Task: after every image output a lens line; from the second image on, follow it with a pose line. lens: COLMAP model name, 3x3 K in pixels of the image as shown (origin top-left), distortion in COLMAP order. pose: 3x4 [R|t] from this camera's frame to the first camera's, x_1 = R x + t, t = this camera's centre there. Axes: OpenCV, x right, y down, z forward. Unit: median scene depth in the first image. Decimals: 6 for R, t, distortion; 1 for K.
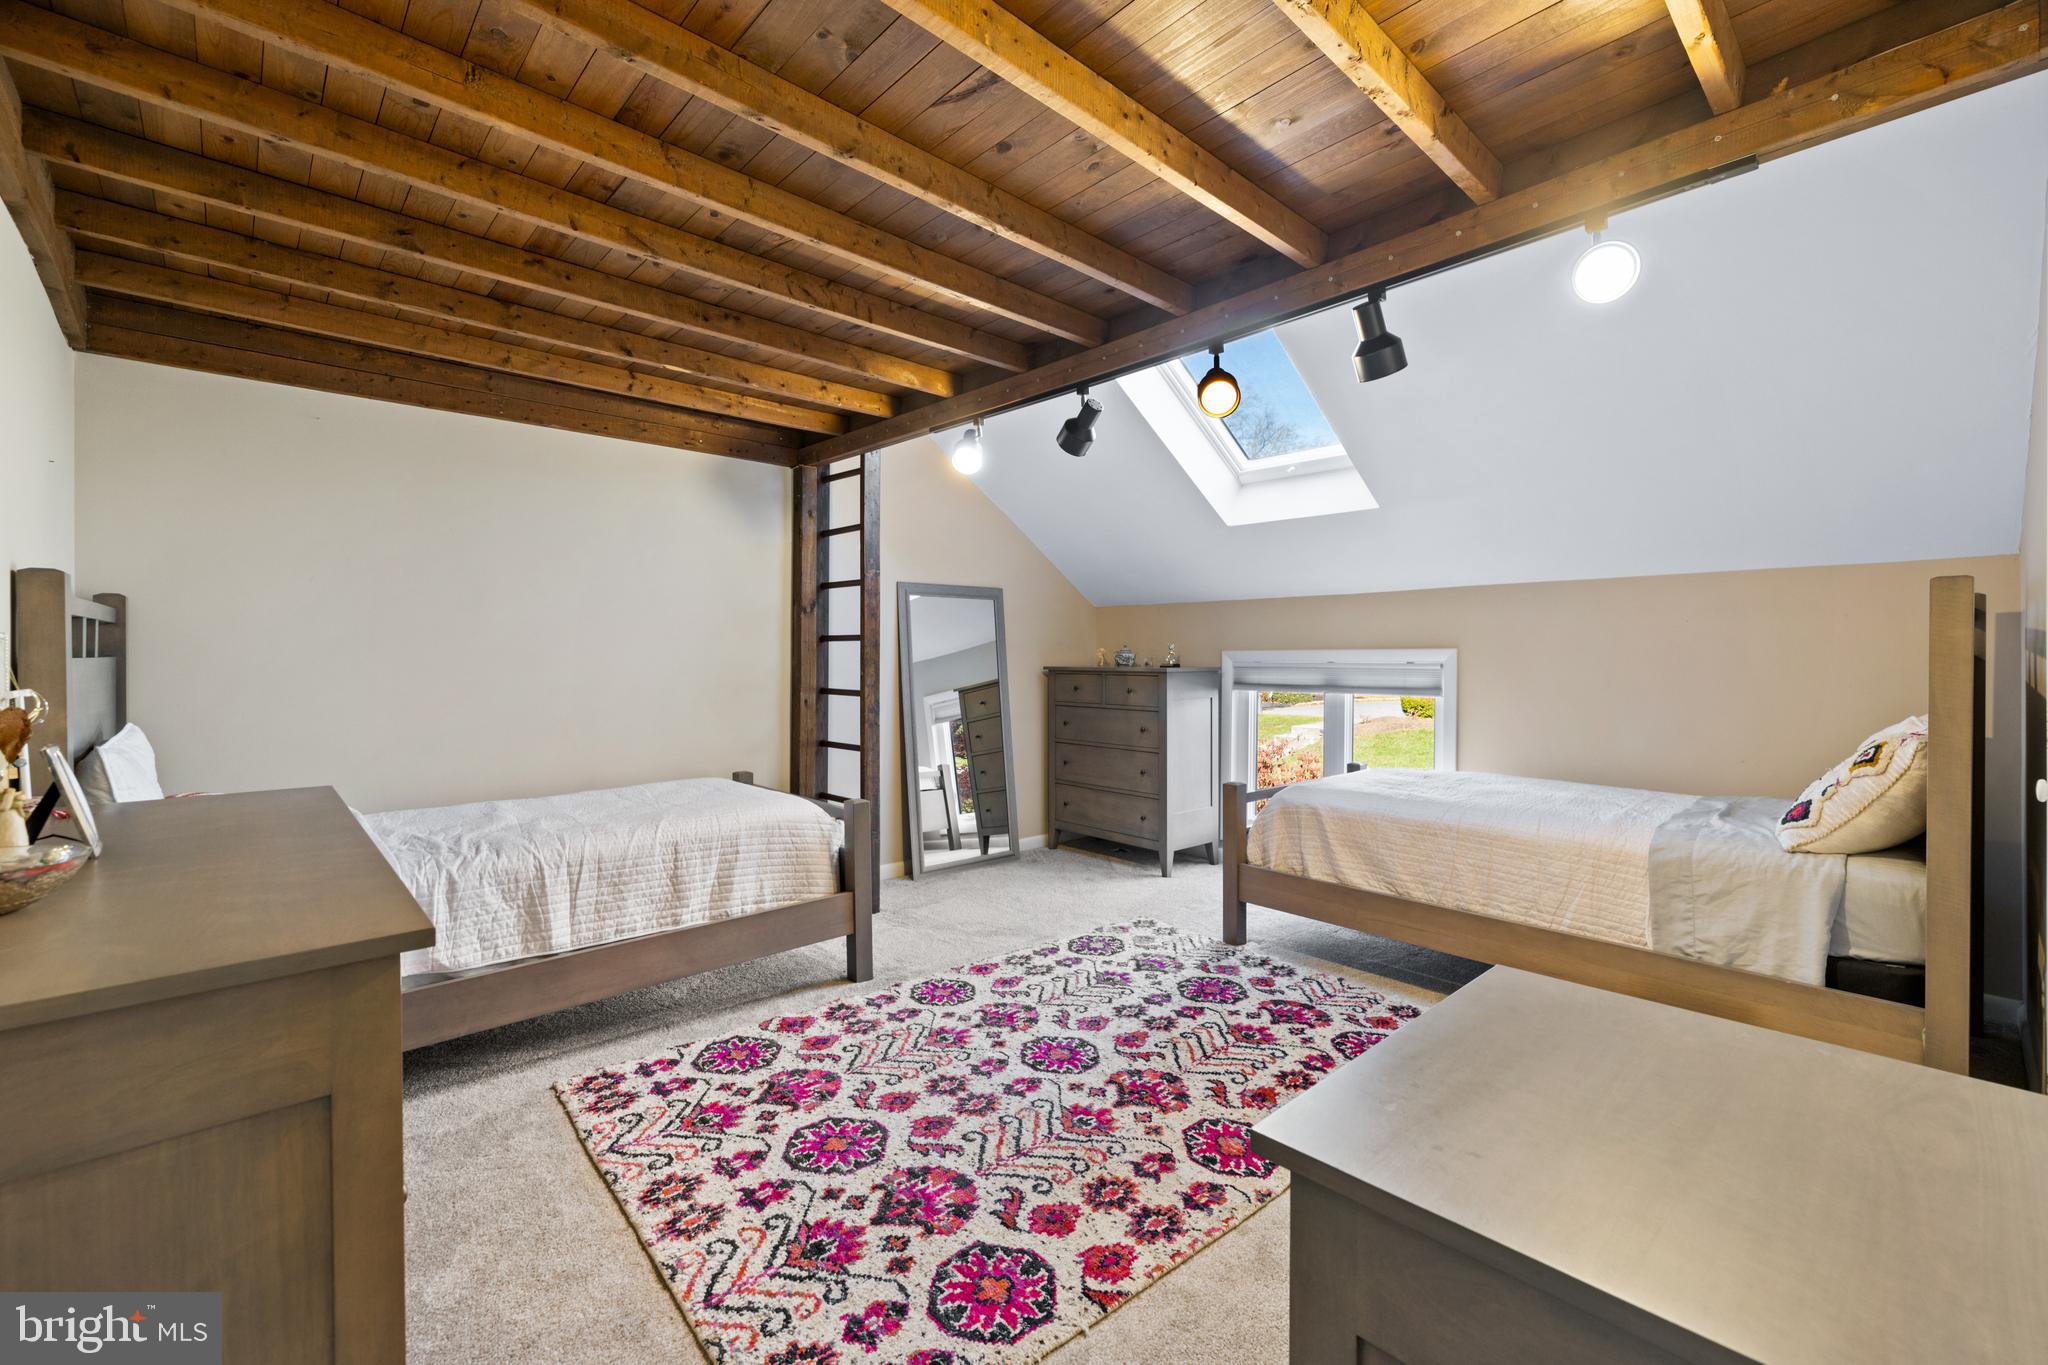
lens RADIAL K [[852.8, 0, 1026.8], [0, 852.8, 672.4], [0, 0, 1]] dist [0.003709, 0.000376]
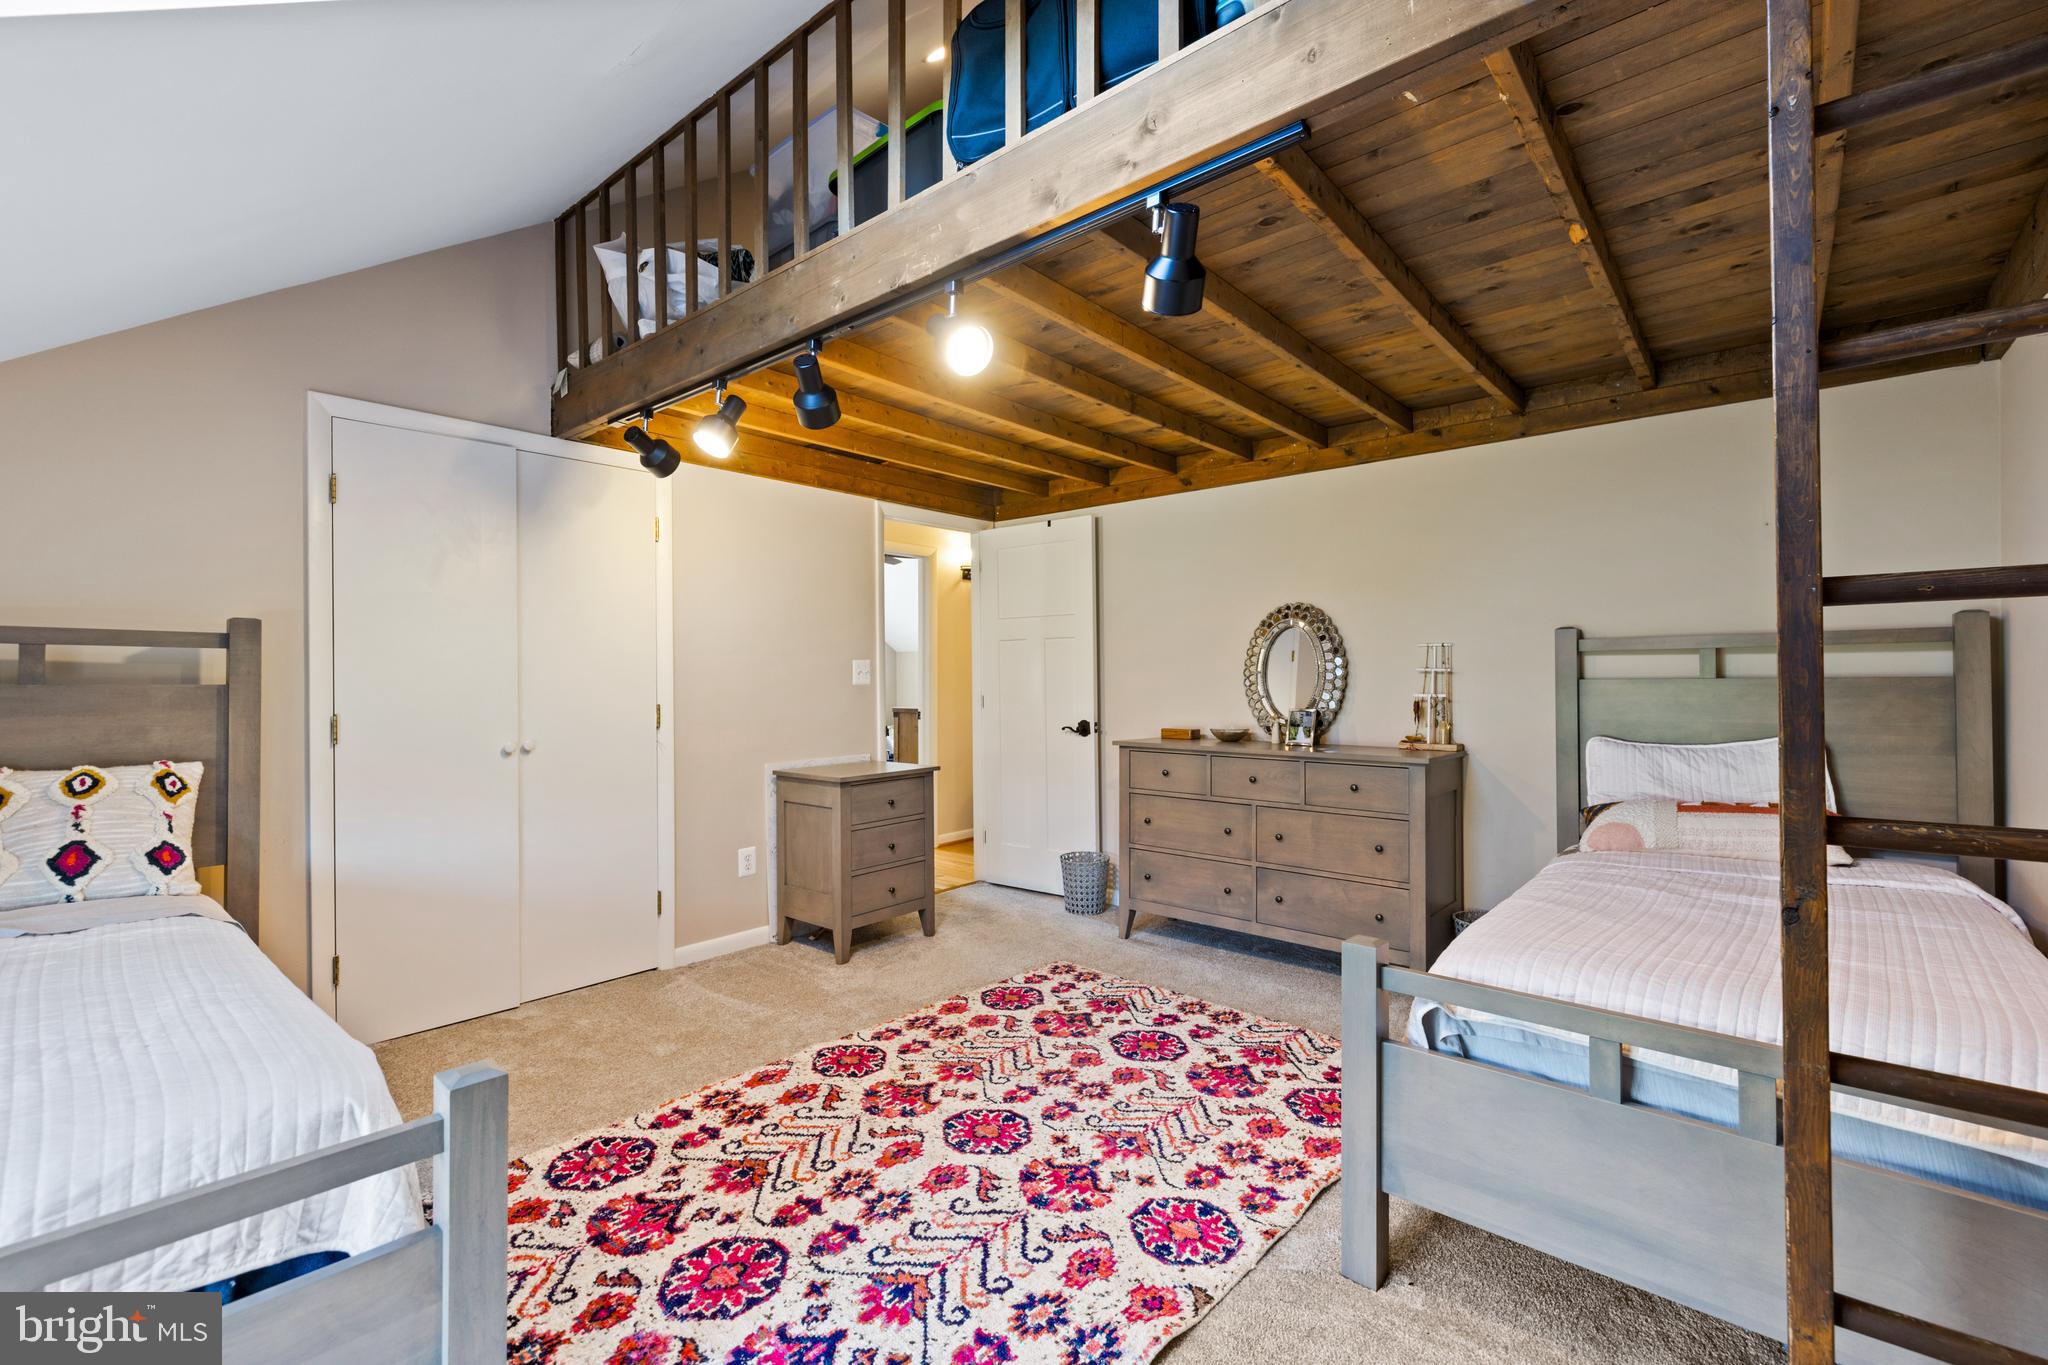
lens RADIAL K [[852.8, 0, 1022.6], [0, 852.8, 677.4], [0, 0, 1]] dist [0.003709, 0.000376]
pose [[-0.993687, 0.002264, -0.112163, 0.105606], [0.000860, 0.999921, 0.012565, -0.036002], [0.112183, 0.012389, -0.993610, 1.976603]]
